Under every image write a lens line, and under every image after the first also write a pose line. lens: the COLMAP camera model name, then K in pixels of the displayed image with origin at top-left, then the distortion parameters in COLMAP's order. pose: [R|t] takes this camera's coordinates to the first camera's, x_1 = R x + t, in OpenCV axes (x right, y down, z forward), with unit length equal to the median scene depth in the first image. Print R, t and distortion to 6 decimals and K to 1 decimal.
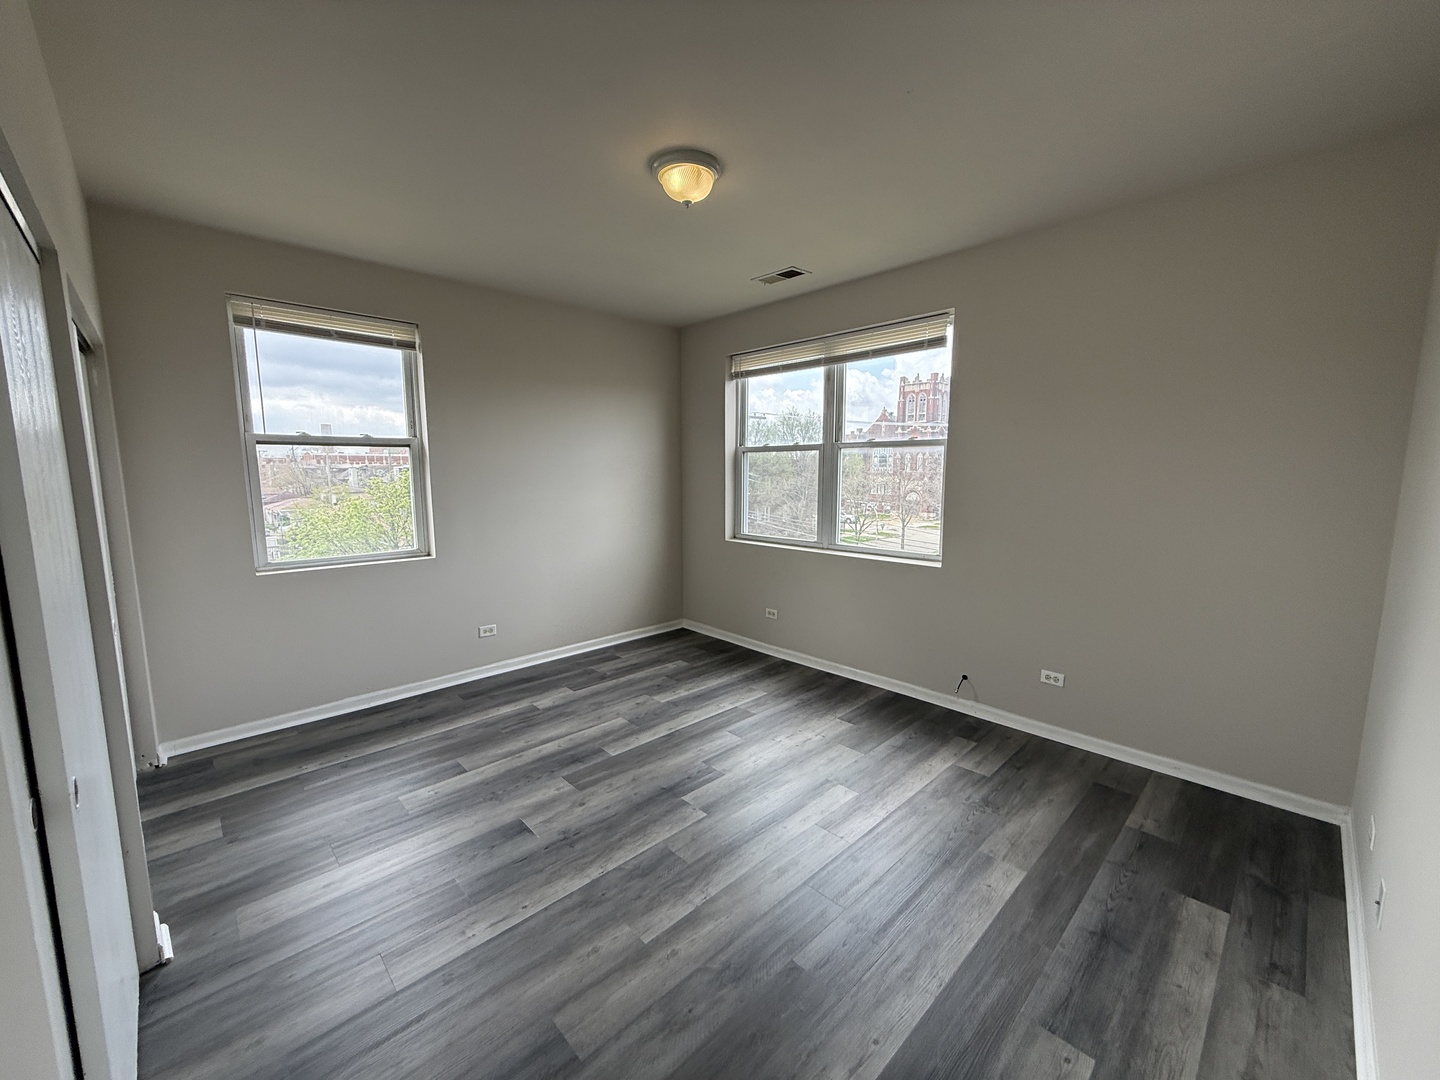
lens RADIAL K [[567.7, 0, 716.0], [0, 567.7, 540.1], [0, 0, 1]] dist [0.000894, 0.000118]
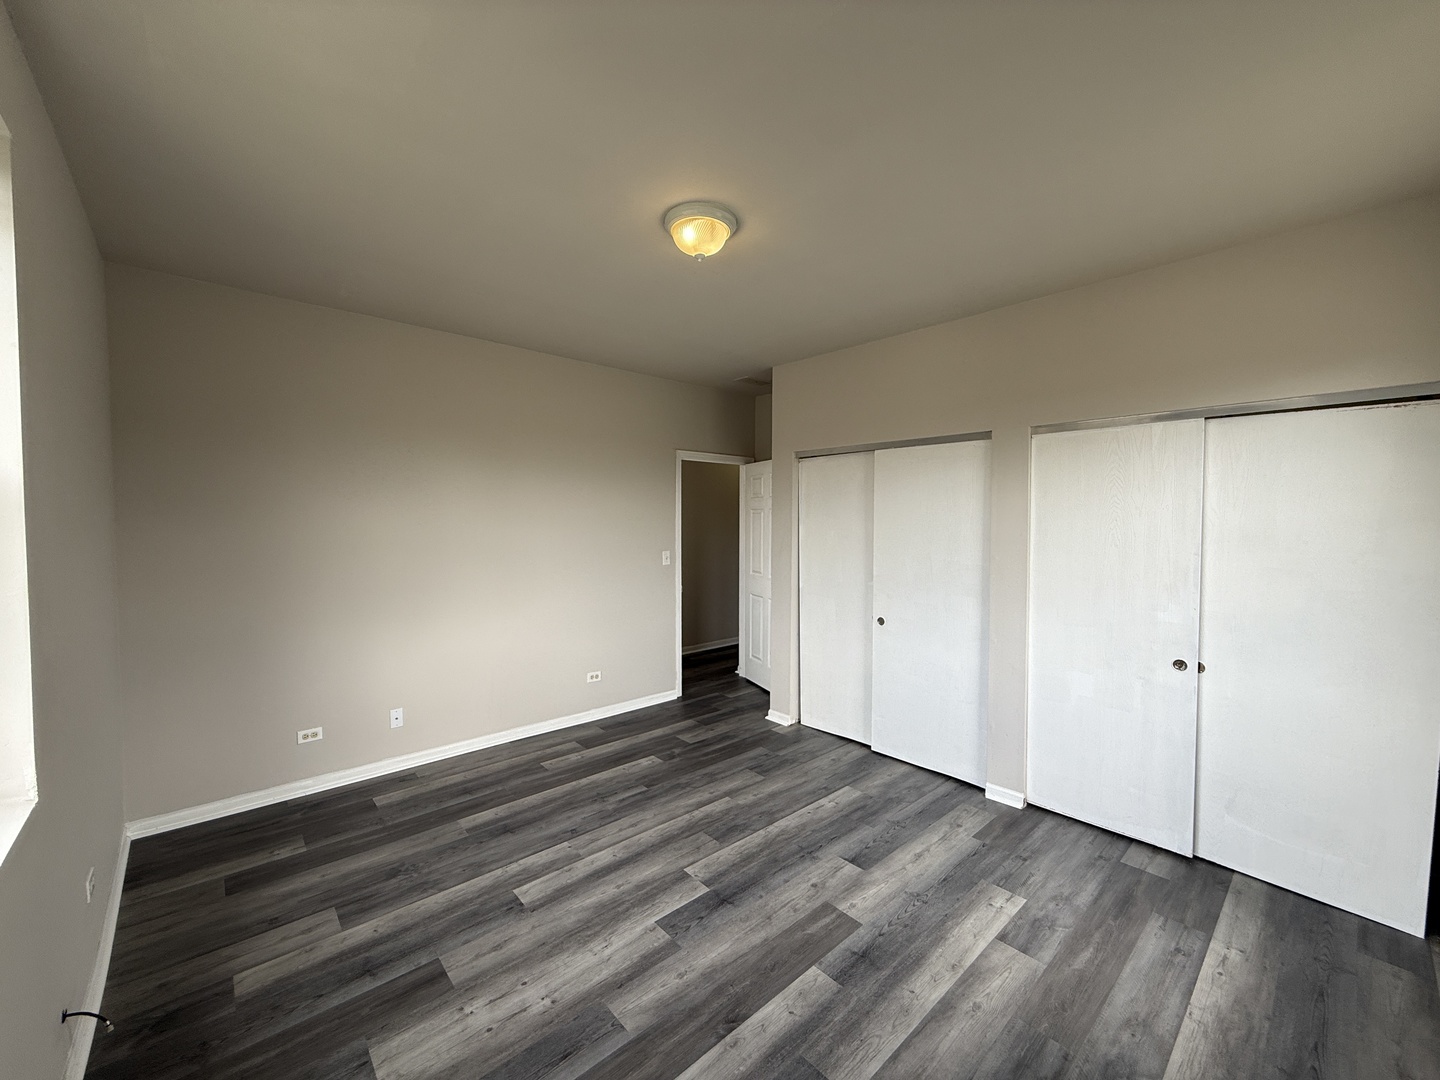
lens RADIAL K [[567.7, 0, 716.0], [0, 567.7, 540.1], [0, 0, 1]] dist [0.000894, 0.000118]
pose [[-0.999466, -0.004248, 0.032399, -0.102112], [0.001229, 0.985926, 0.167177, -0.264959], [-0.032653, 0.167128, -0.985394, 1.873840]]
